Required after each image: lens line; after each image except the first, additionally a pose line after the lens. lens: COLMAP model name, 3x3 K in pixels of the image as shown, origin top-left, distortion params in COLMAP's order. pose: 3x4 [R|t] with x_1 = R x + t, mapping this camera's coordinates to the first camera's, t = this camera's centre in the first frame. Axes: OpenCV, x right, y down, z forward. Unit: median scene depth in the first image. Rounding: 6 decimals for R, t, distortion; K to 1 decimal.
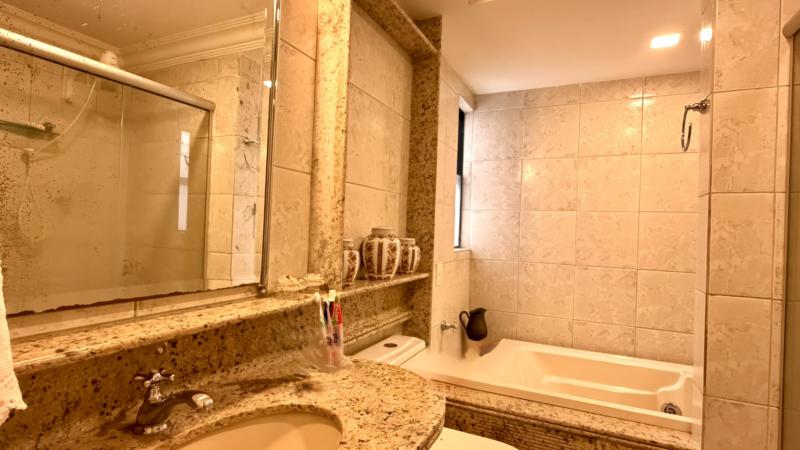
lens RADIAL K [[409.1, 0, 400.7], [0, 409.1, 226.7], [0, 0, 1]] dist [-0.005947, 0.003054]
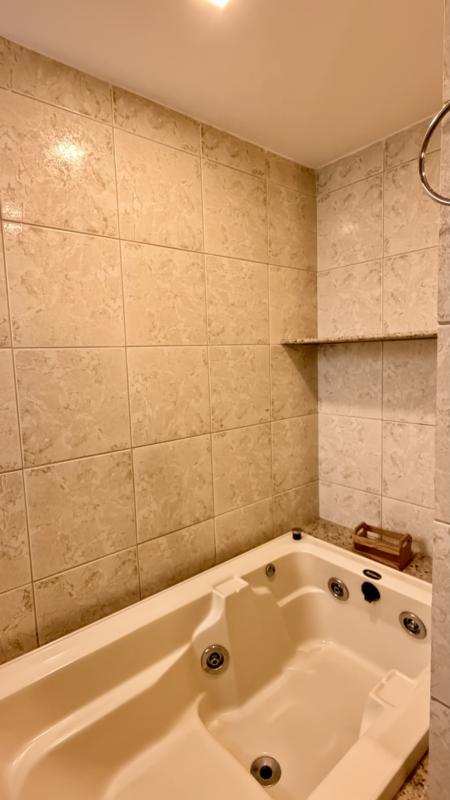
lens RADIAL K [[409.1, 0, 226.3], [0, 409.1, 399.6], [0, 0, 1]] dist [-0.005947, 0.003054]
pose [[0.403331, -0.144602, 0.903556, 0.167530], [0.043927, 0.989356, 0.138725, -0.047489], [-0.913999, -0.016262, 0.405390, 0.856163]]
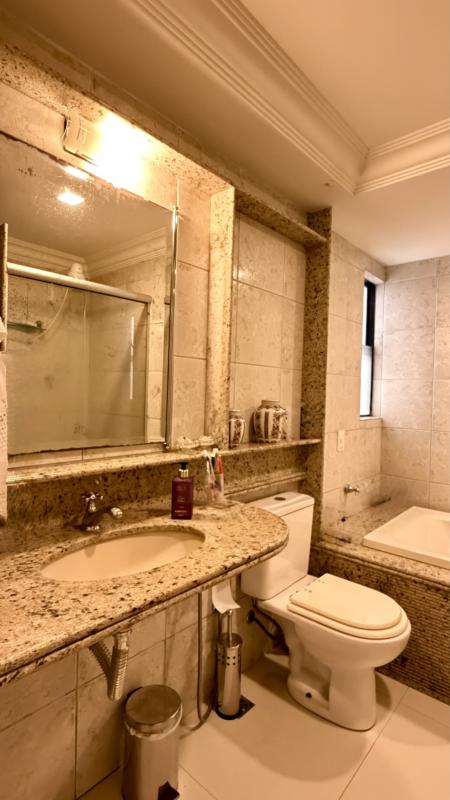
lens RADIAL K [[409.1, 0, 226.3], [0, 409.1, 399.3], [0, 0, 1]] dist [-0.005947, 0.003054]
pose [[0.958479, -0.003739, -0.285139, 0.139833], [0.008047, 0.999870, 0.013937, -0.013171], [0.285050, -0.015653, 0.958385, -0.147983]]
